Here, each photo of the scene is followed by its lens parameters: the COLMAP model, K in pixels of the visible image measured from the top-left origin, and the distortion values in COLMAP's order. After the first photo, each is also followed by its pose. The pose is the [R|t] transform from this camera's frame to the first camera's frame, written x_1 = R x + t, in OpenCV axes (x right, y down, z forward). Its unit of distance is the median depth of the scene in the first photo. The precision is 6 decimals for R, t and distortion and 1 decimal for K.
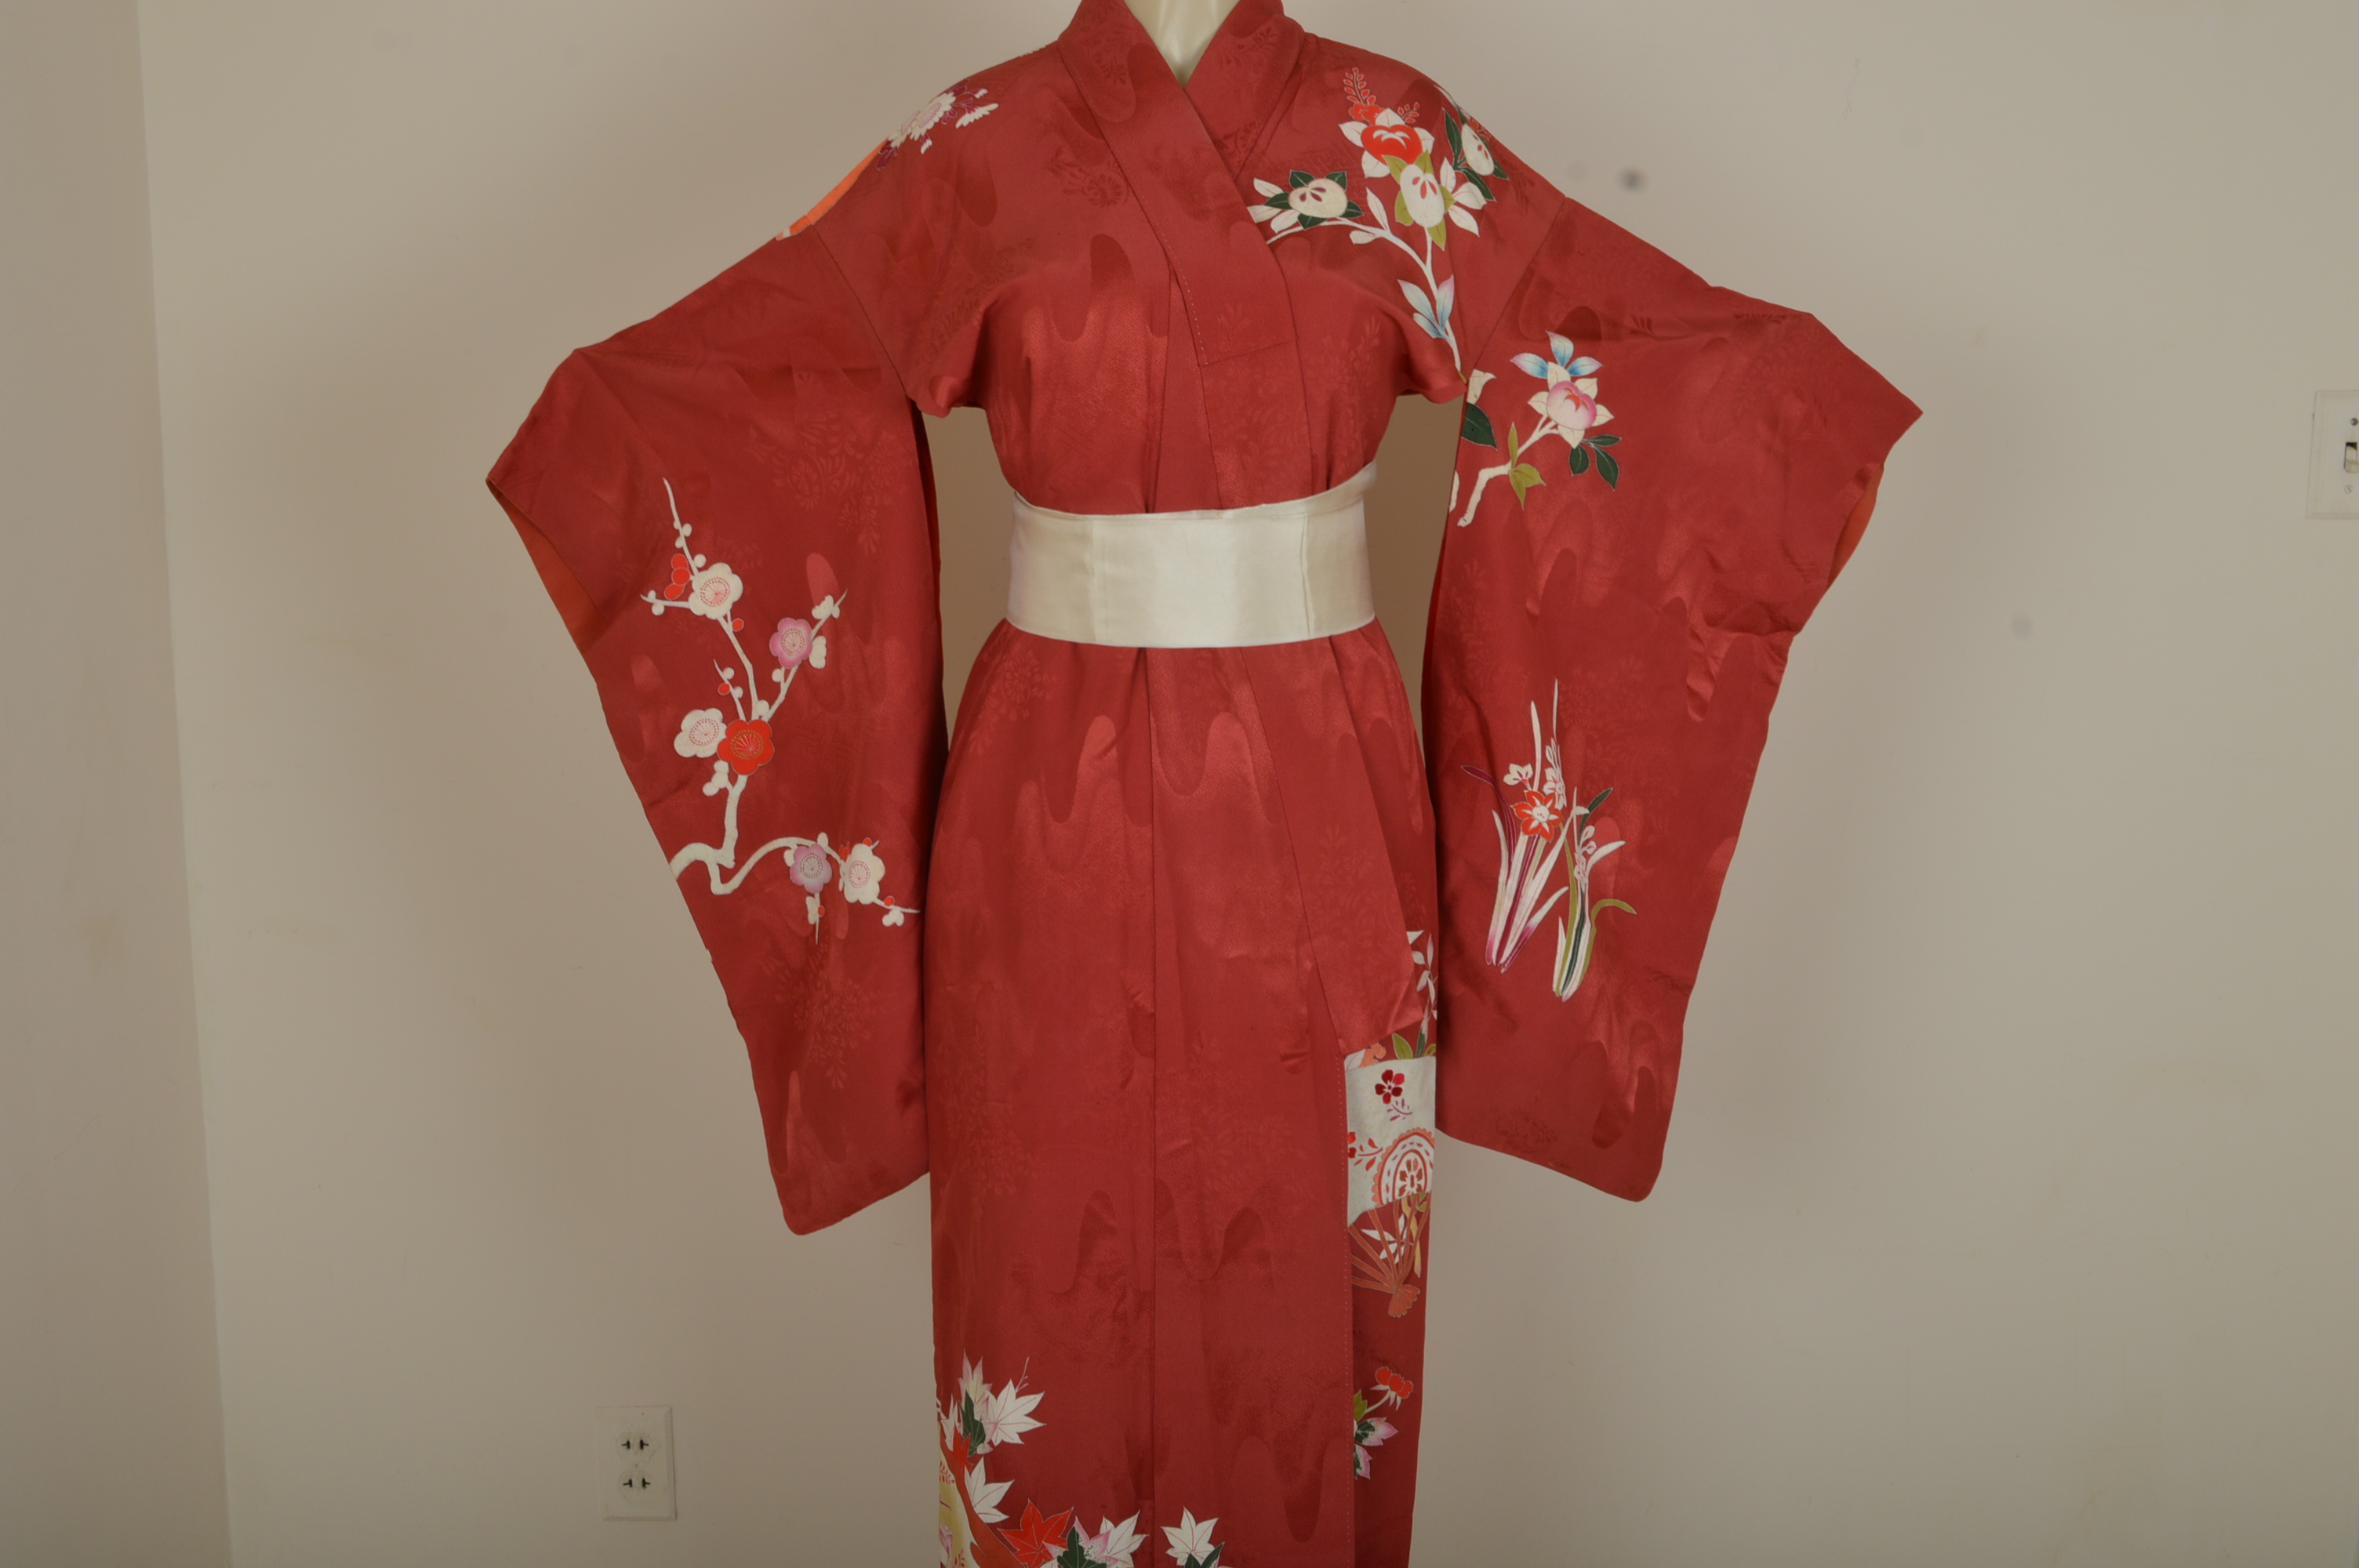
lens RADIAL K [[2654.2, 0, 1181.8], [0, 2654.2, 783.1], [0, 0, 1]] dist [-0.002388, 0.000000]
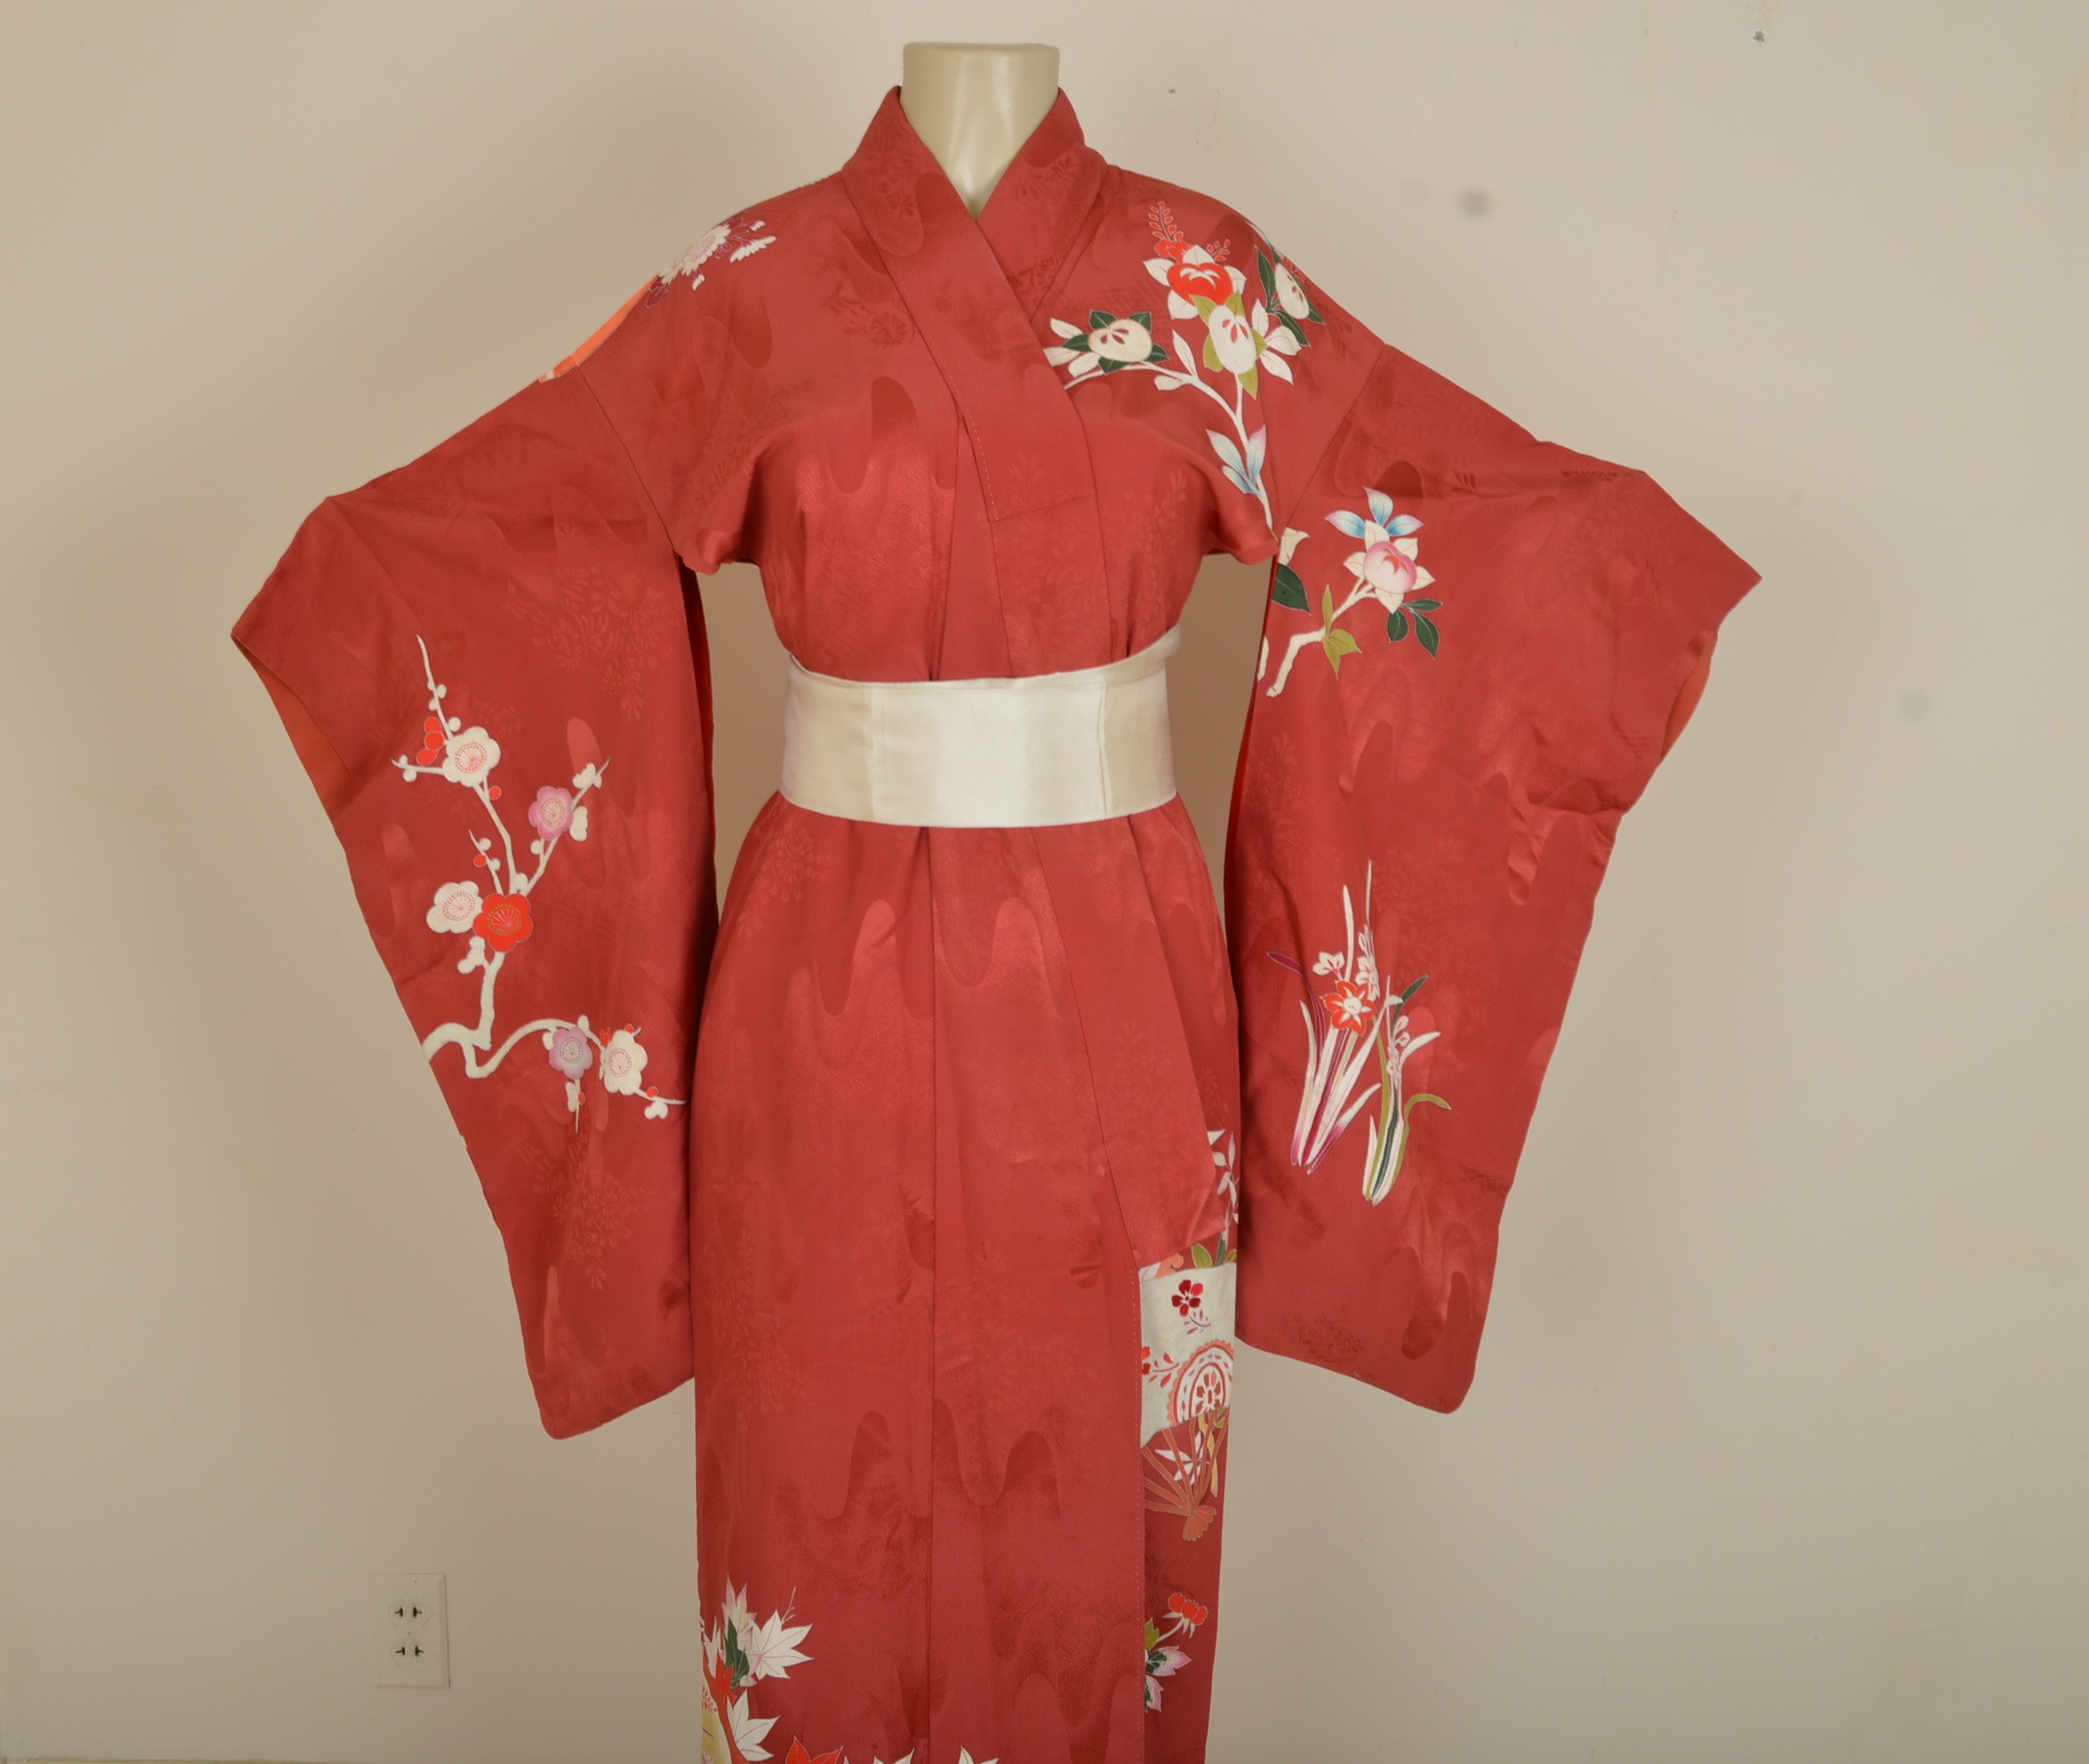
lens RADIAL K [[2409.5, 0, 968.9], [0, 2409.5, 889.4], [0, 0, 1]] dist [-0.007512, 0.000000]
pose [[0.999941, 0.009918, -0.004457, 0.004144], [-0.009930, 0.999948, -0.002488, -0.025610], [0.004432, 0.002532, 0.999987, 0.154200]]
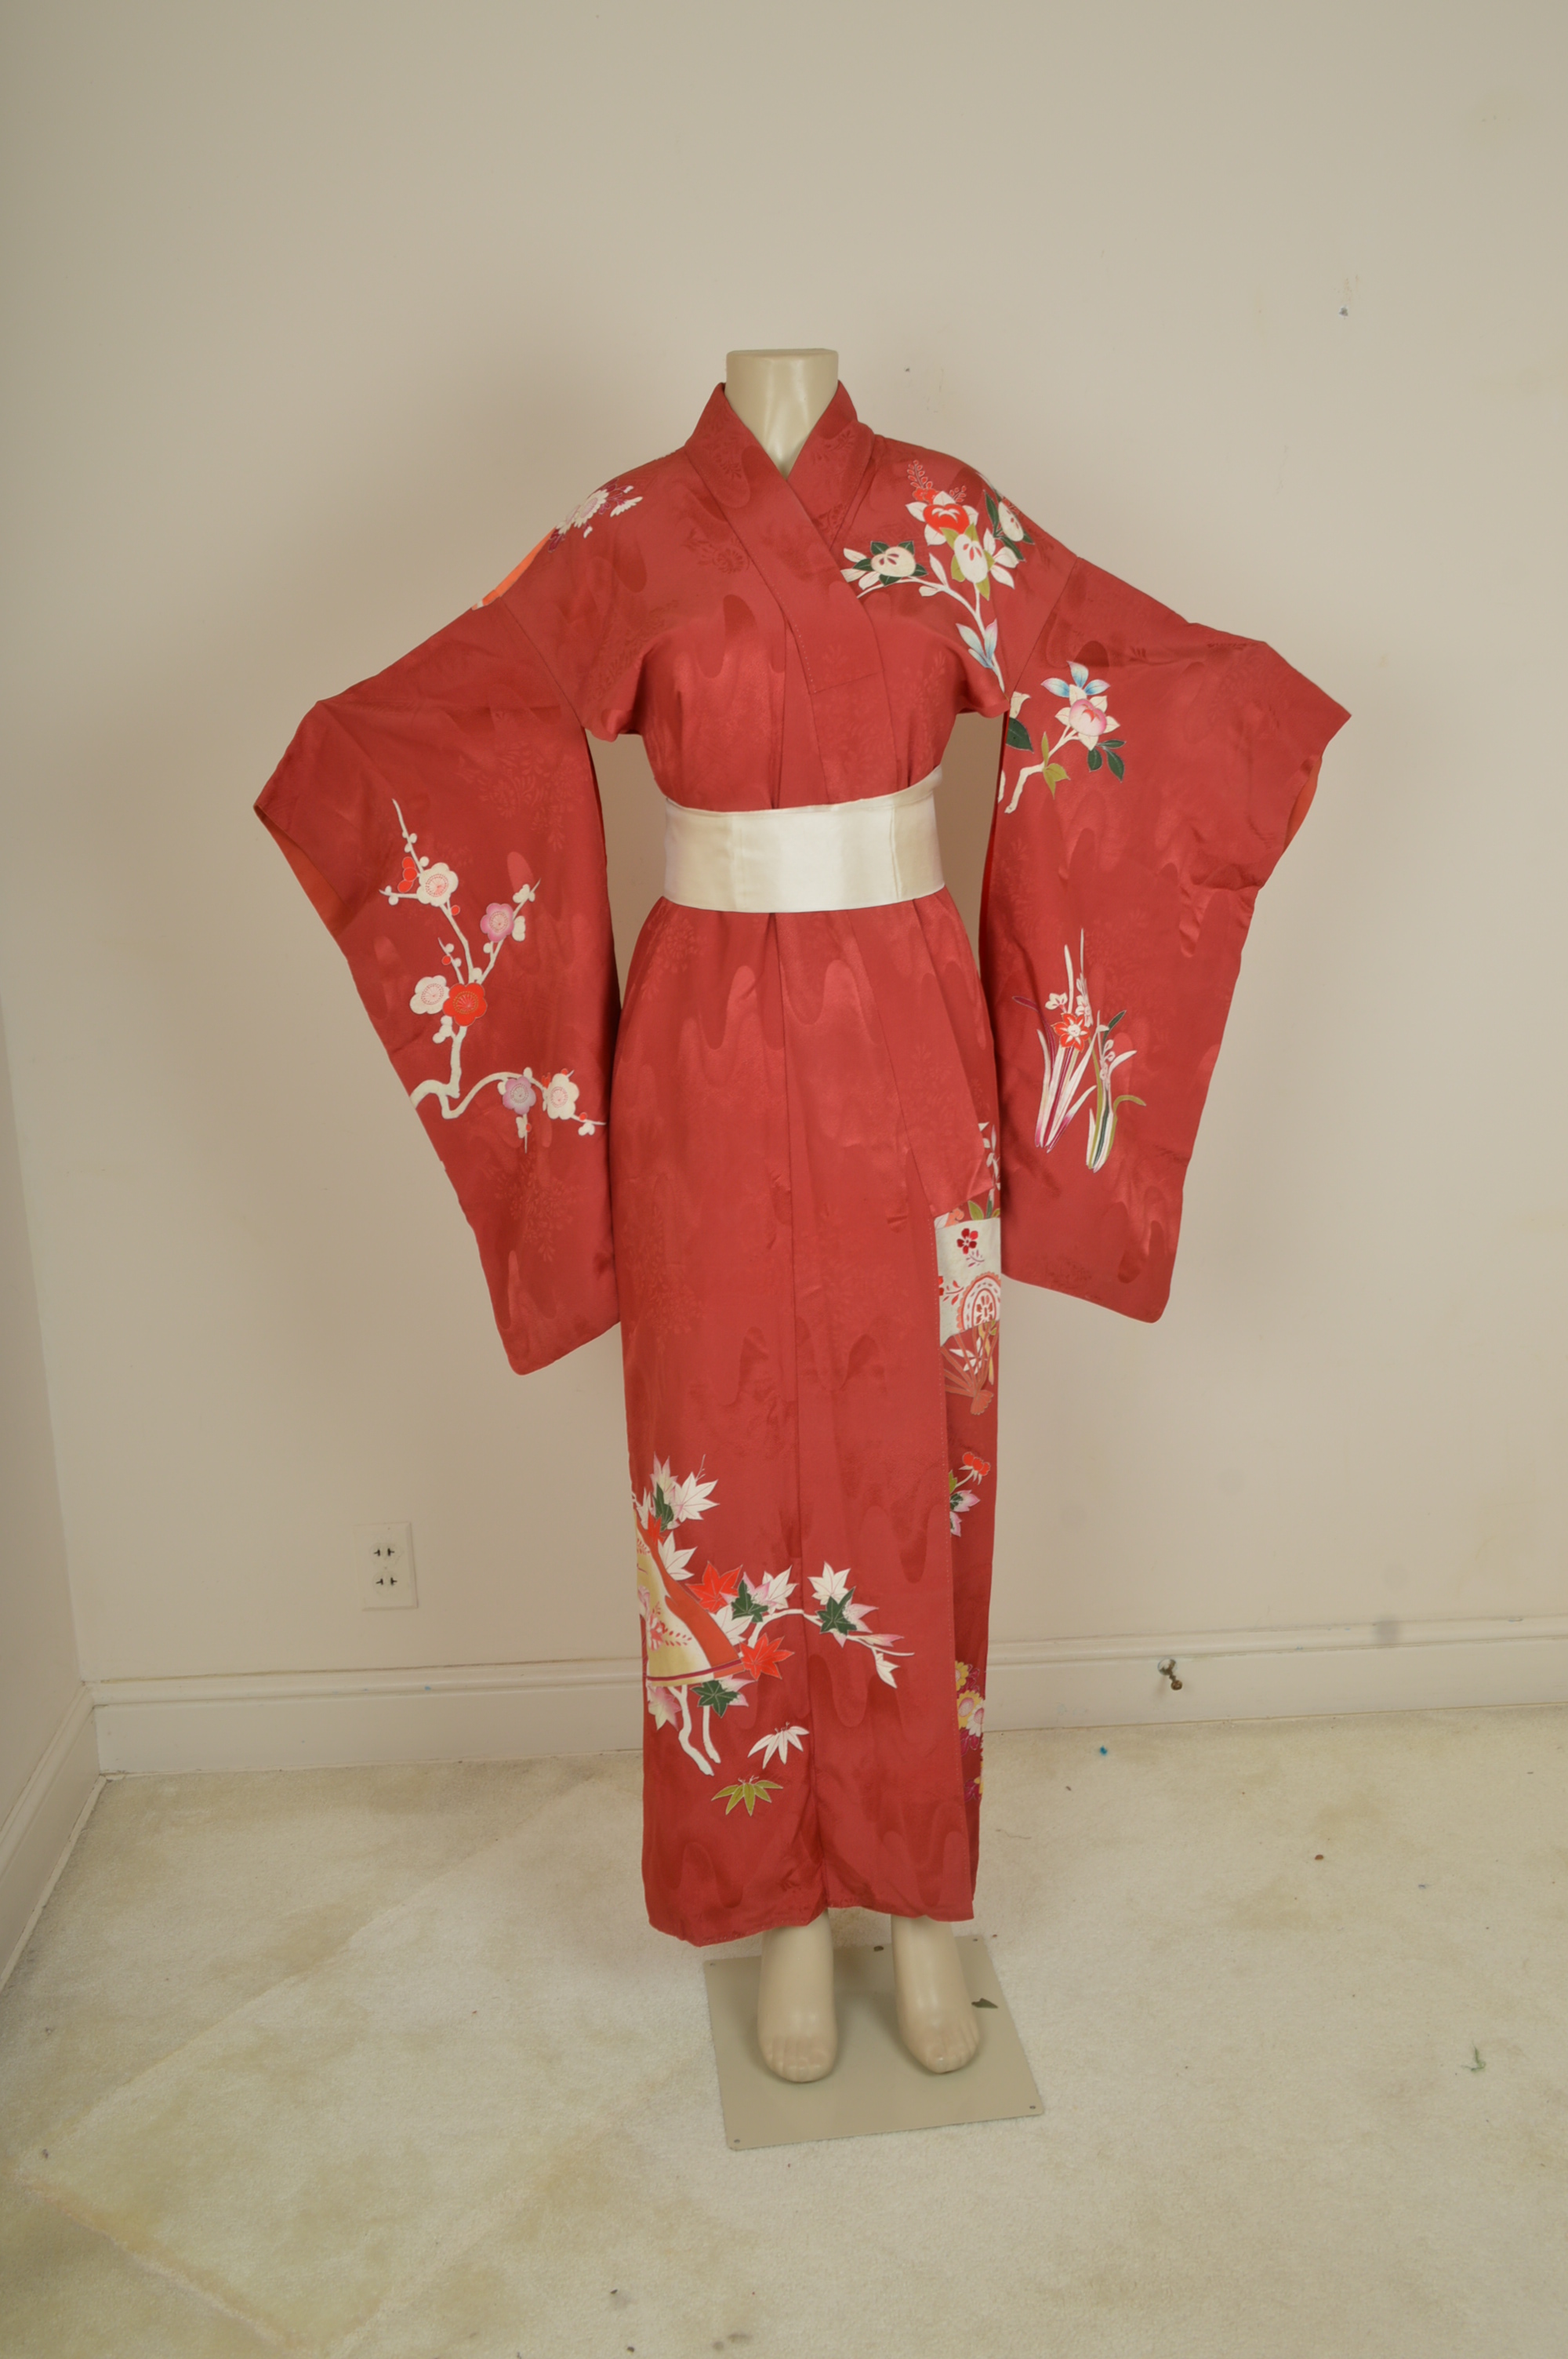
lens RADIAL K [[2102.7, 0, 794.6], [0, 2102.7, 1178.6], [0, 0, 1]] dist [-0.007745, -0.007742]
pose [[0.998763, -0.040511, 0.028835, -0.036769], [0.038822, 0.997624, 0.056908, 0.020015], [-0.031072, -0.055718, 0.997963, -0.043631]]
